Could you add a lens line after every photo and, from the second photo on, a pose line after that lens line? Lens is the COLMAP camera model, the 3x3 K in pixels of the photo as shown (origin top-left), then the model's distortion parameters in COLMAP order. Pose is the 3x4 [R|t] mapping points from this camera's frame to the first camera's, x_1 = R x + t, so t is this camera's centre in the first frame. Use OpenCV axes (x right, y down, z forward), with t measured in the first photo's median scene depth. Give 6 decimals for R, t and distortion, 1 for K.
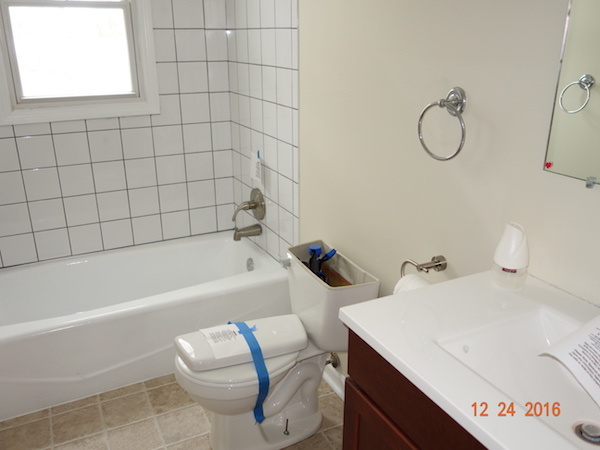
lens RADIAL K [[528.8, 0, 300.0], [0, 528.8, 225.0], [0, 0, 1]] dist [0.006074, -0.009213]
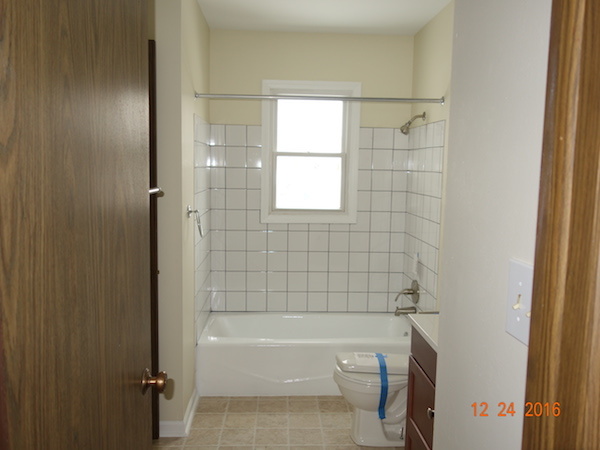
lens RADIAL K [[528.8, 0, 300.0], [0, 528.8, 225.0], [0, 0, 1]] dist [0.006074, -0.009213]
pose [[0.913608, 0.064500, -0.401448, 0.197874], [-0.157345, 0.966496, -0.202798, 0.125625], [0.374917, 0.248444, 0.893148, -0.403699]]
